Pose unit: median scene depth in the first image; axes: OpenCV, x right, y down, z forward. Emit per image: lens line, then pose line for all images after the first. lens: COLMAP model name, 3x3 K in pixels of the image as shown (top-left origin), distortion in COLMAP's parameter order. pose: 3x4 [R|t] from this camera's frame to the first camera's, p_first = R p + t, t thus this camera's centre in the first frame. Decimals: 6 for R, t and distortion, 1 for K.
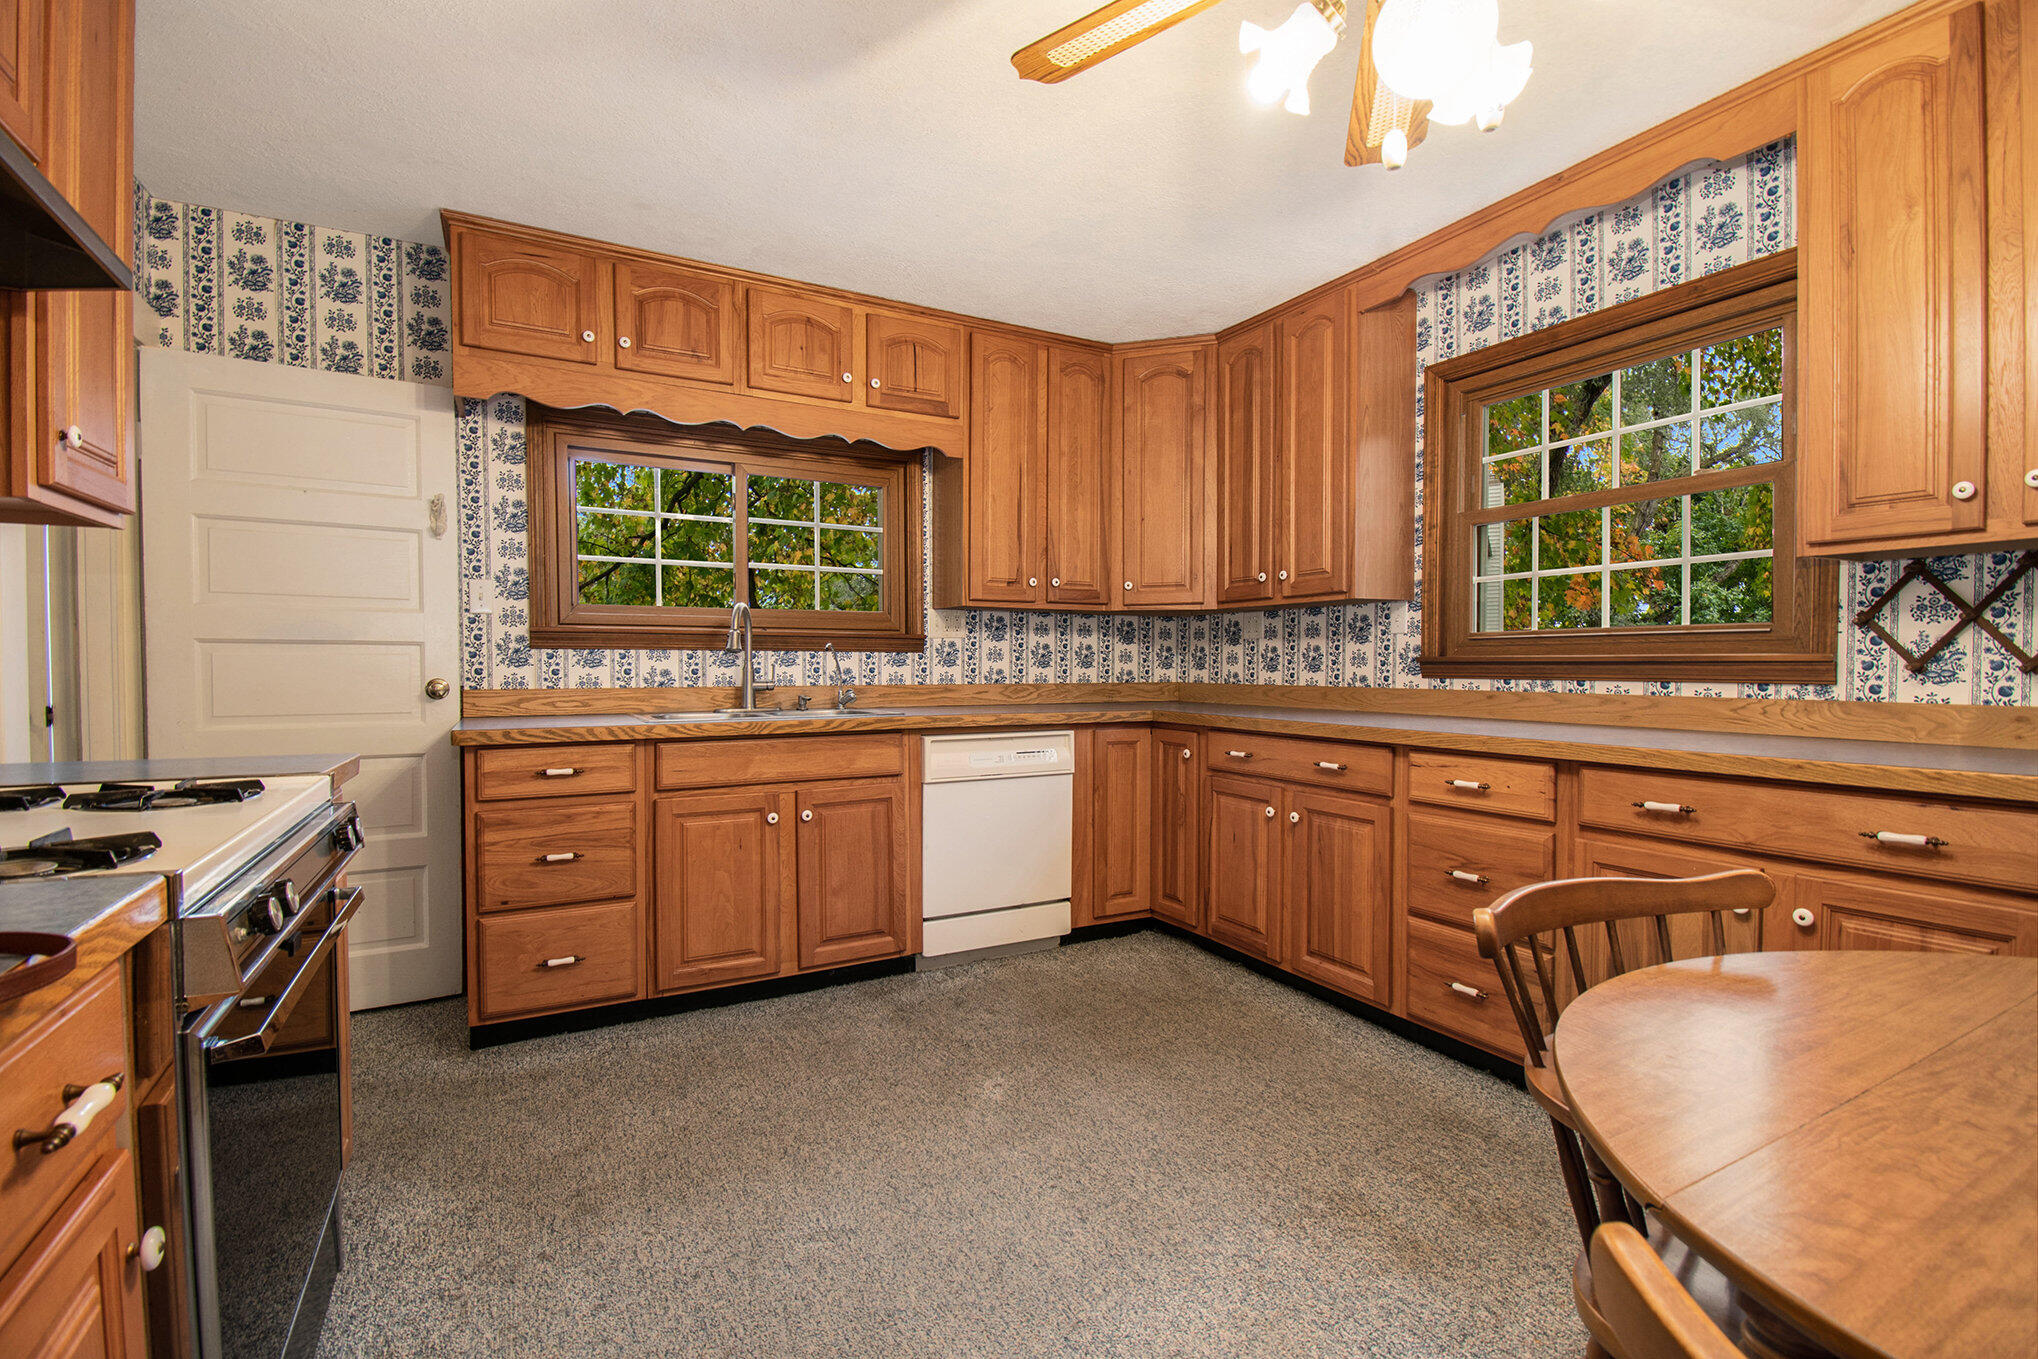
lens RADIAL K [[922.6, 0, 967.1], [0, 922.6, 676.2], [0, 0, 1]] dist [0.012778, -0.000600]
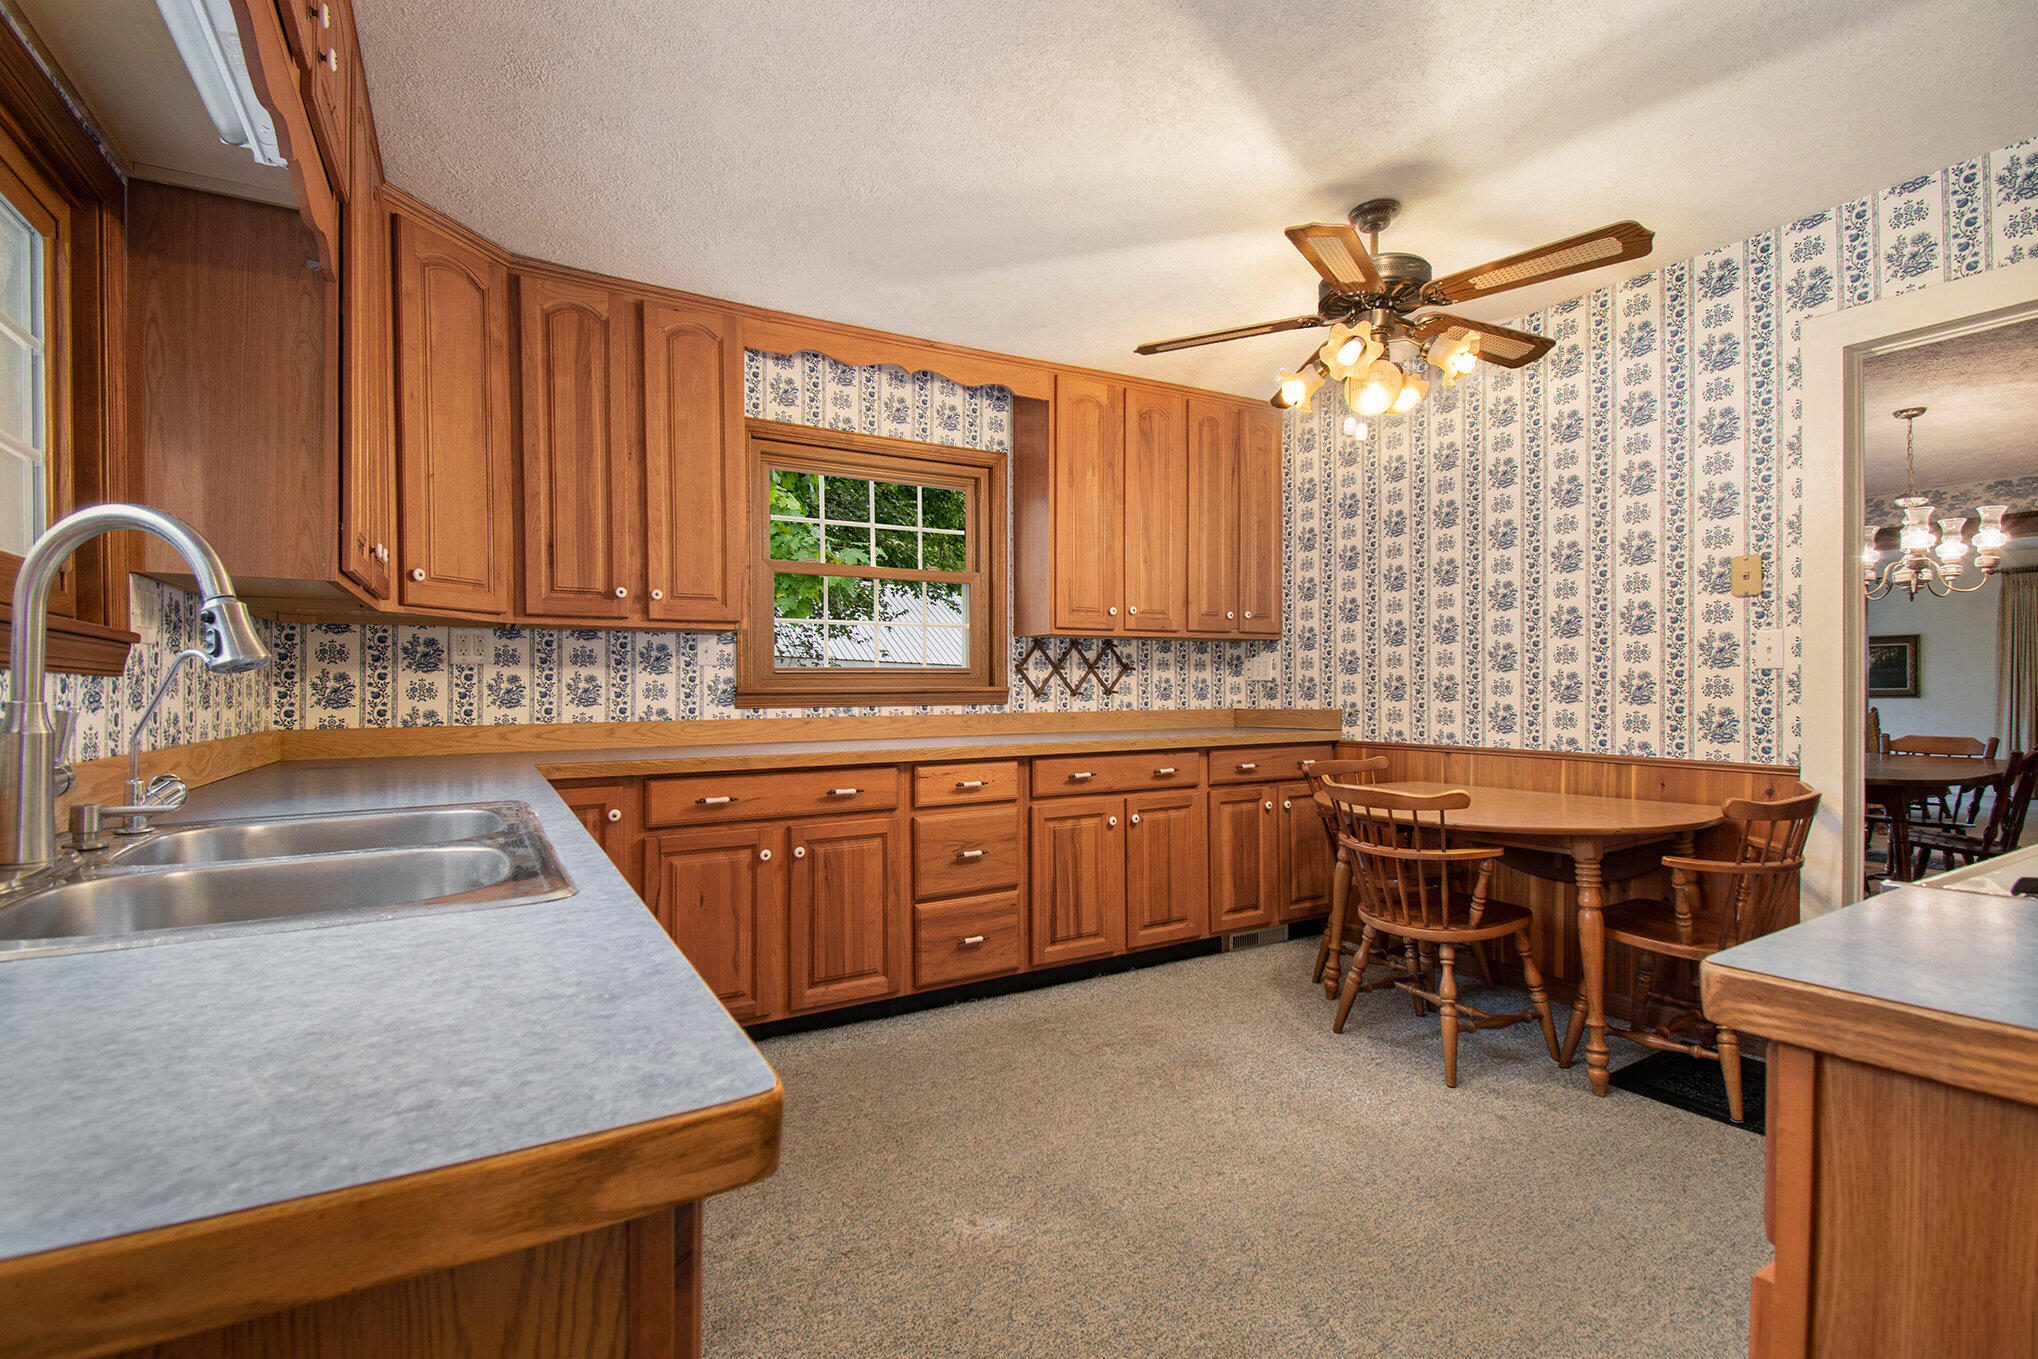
lens RADIAL K [[922.6, 0, 1019.4], [0, 922.6, 682.3], [0, 0, 1]] dist [0.012778, -0.000600]
pose [[-0.068930, 0.005526, 0.997606, -0.671437], [0.020533, 0.999781, -0.004119, -0.019617], [-0.997410, 0.020200, -0.069029, 0.872206]]
